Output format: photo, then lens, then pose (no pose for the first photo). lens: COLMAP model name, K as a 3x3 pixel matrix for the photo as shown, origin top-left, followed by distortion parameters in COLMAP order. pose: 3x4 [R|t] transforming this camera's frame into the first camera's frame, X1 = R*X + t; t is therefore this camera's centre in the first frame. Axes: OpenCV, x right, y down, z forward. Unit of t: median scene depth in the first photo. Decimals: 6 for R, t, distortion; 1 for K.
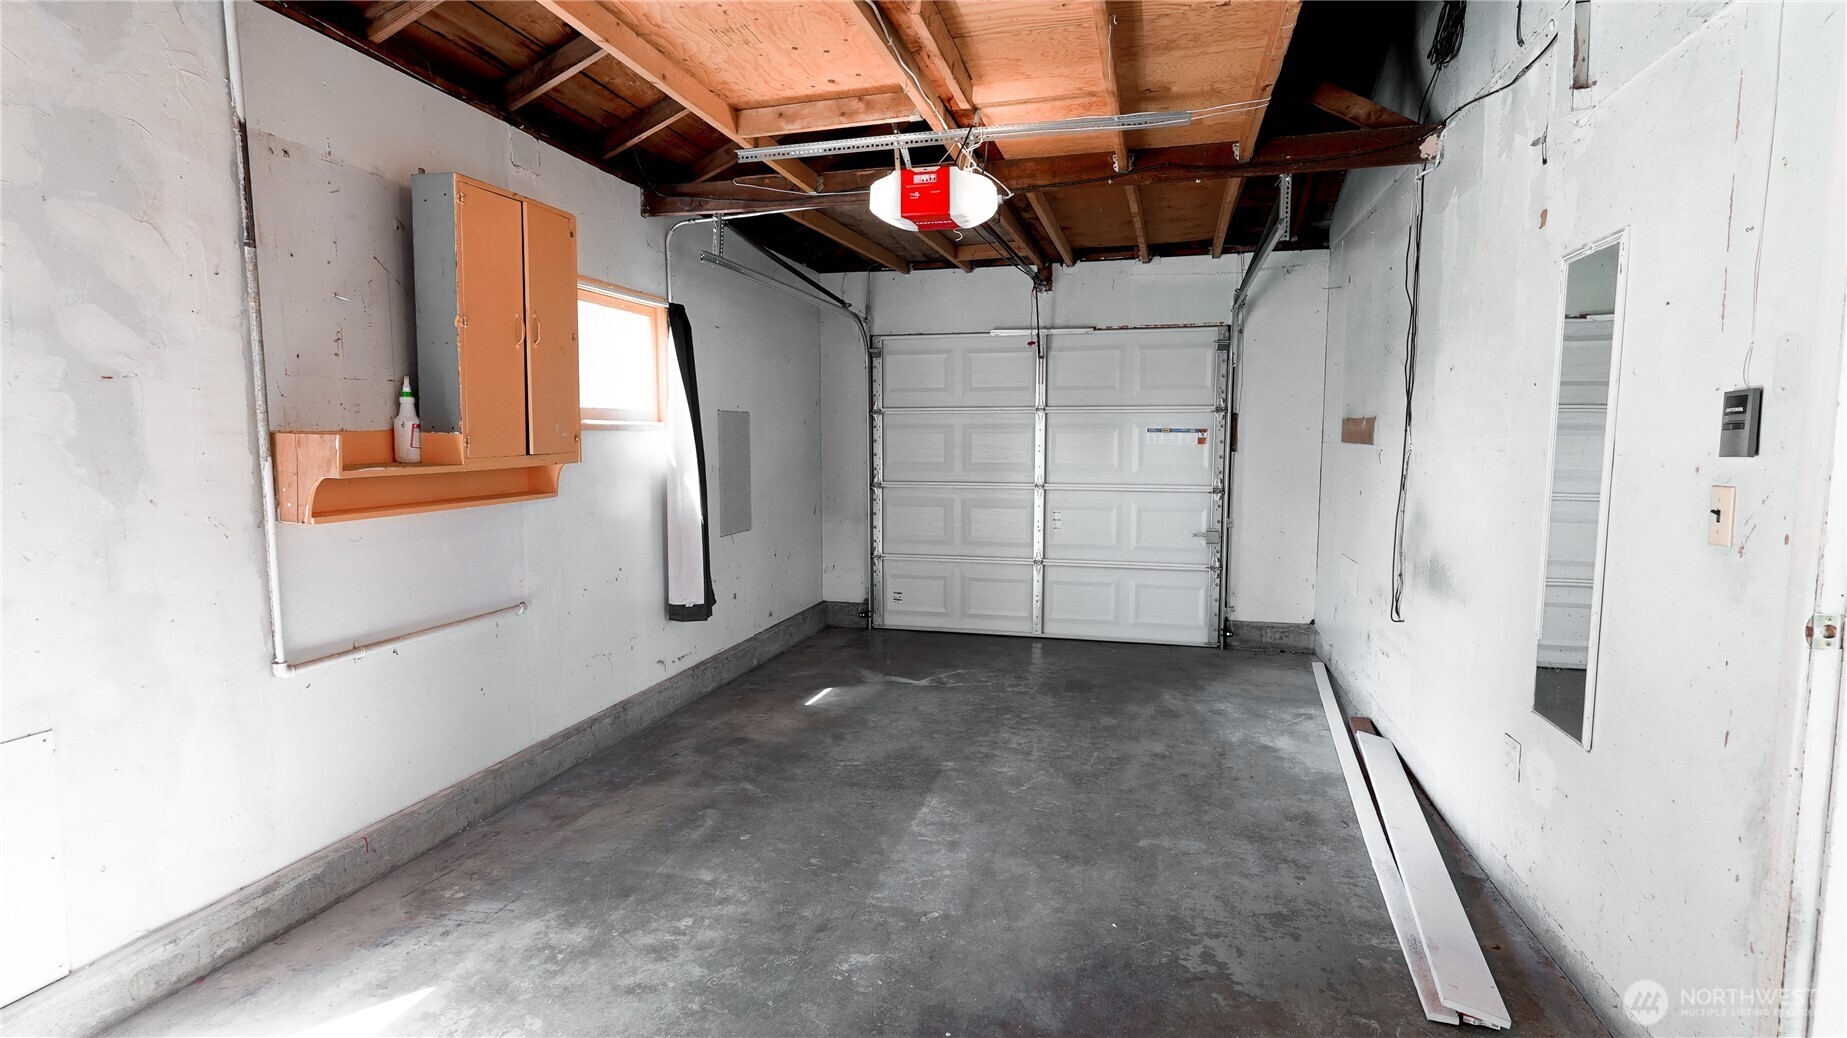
lens RADIAL K [[896.2, 0, 921.9], [0, 896.2, 520.8], [0, 0, 1]] dist [0.004681, -0.001721]
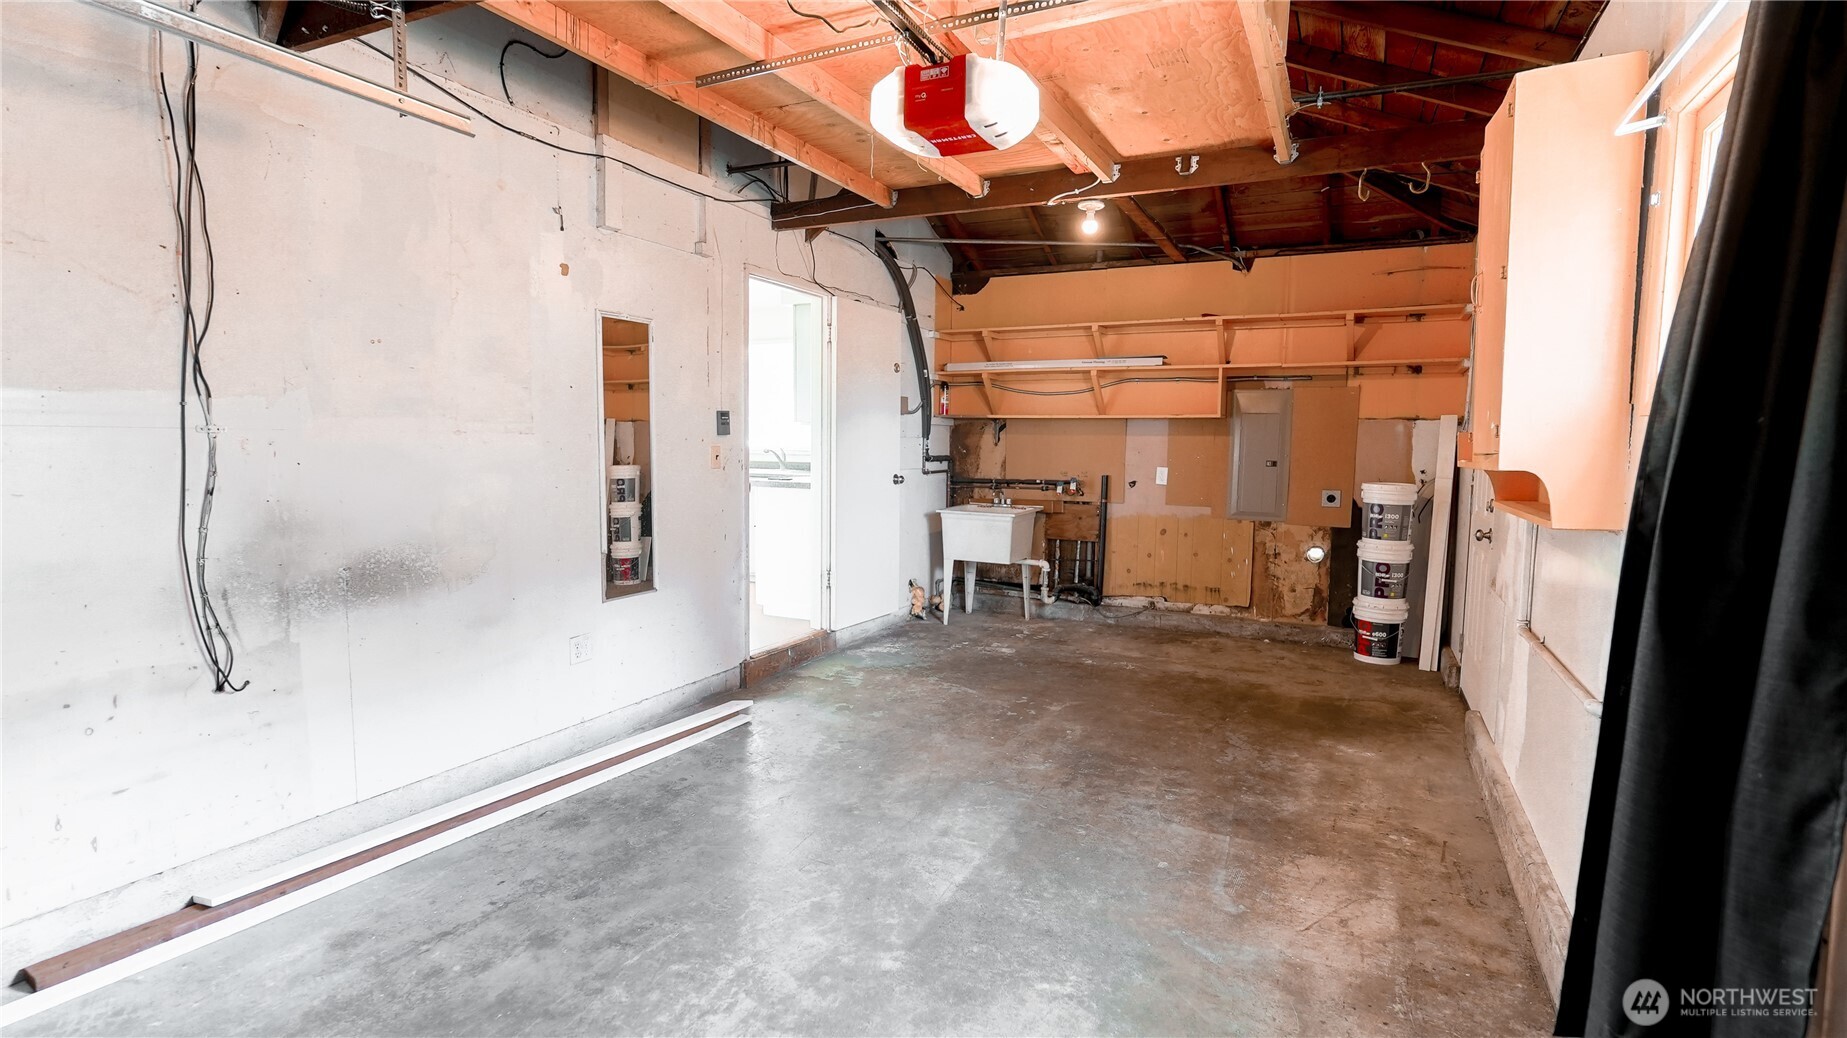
lens RADIAL K [[896.2, 0, 922.2], [0, 896.2, 520.4], [0, 0, 1]] dist [0.004681, -0.001721]
pose [[-0.980536, -0.030082, 0.194019, -0.107549], [0.005561, 0.983542, 0.180596, -0.142089], [-0.196259, 0.178160, -0.964231, 1.644004]]
